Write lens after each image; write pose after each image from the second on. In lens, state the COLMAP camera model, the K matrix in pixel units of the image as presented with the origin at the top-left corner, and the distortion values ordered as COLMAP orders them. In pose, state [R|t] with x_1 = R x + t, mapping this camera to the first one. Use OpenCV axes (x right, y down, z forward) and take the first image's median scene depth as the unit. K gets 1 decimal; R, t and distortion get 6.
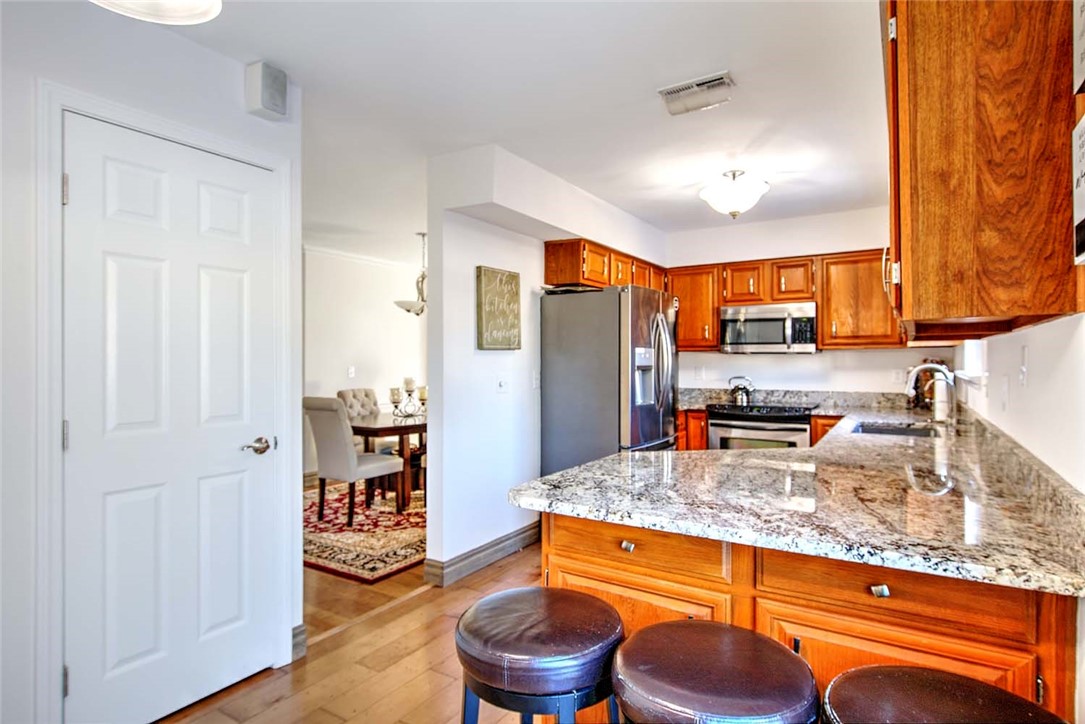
lens RADIAL K [[579.0, 0, 543.7], [0, 579.0, 364.7], [0, 0, 1]] dist [-0.003219, -0.000384]
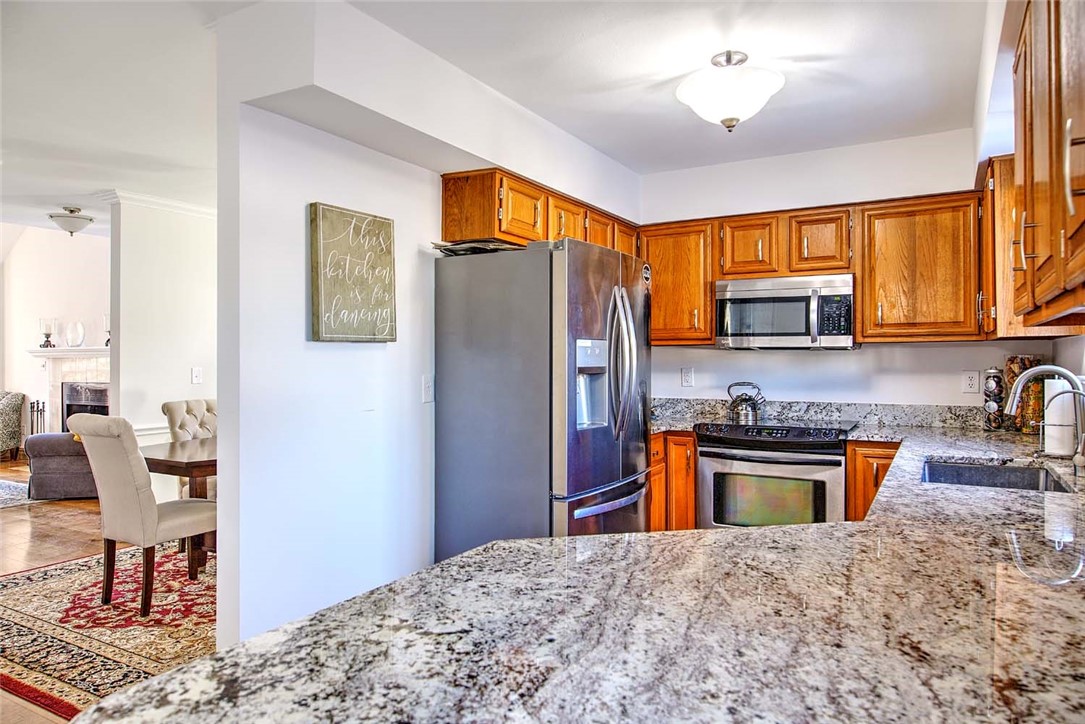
lens RADIAL K [[697.4, 0, 543.0], [0, 697.4, 364.3], [0, 0, 1]] dist [-0.005239, -0.000422]
pose [[0.999352, 0.000798, 0.035991, 0.080274], [-0.000802, 1.000000, 0.000095, -0.001207], [-0.035991, -0.000123, 0.999352, 0.204579]]
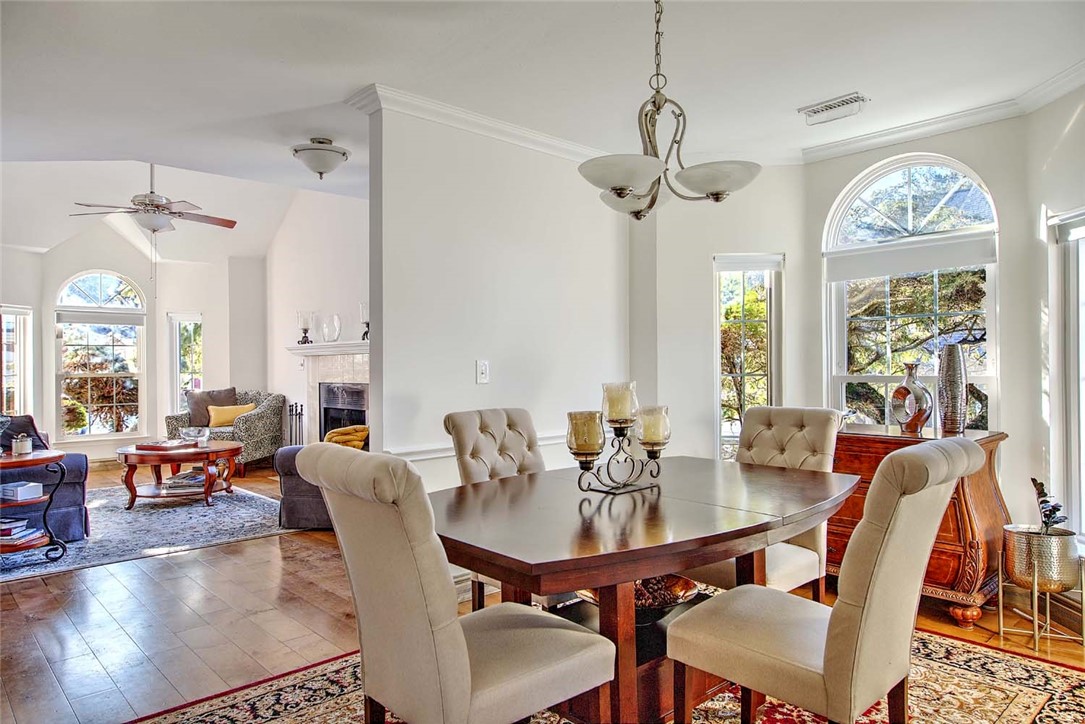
lens RADIAL K [[689.2, 0, 547.1], [0, 689.2, 360.0], [0, 0, 1]] dist [0.027503, -0.000099]
pose [[0.965694, -0.008848, -0.259533, -0.192605], [0.006686, 0.999935, -0.009212, 0.012747], [0.259597, 0.007161, 0.965690, 0.670105]]
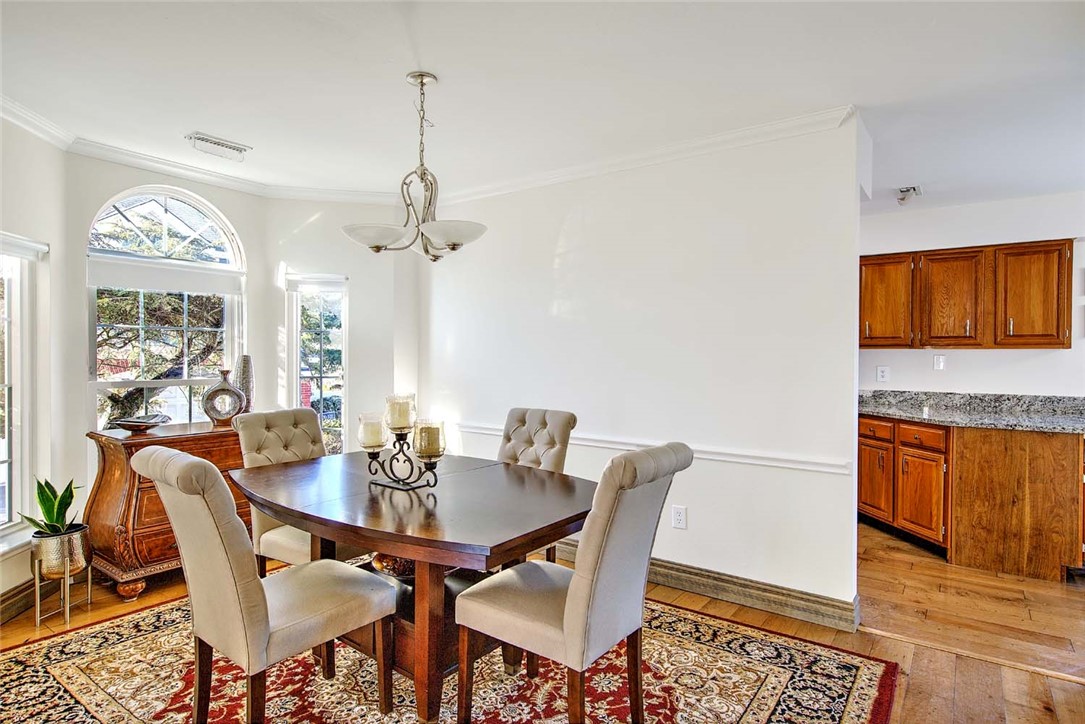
lens RADIAL K [[597.1, 0, 543.9], [0, 597.1, 361.8], [0, 0, 1]] dist [0.001358, -0.000321]
pose [[0.061595, -0.011839, 0.998031, -0.796780], [-0.003666, 0.999920, 0.012088, -0.010610], [-0.998094, -0.004403, 0.061547, 1.033236]]
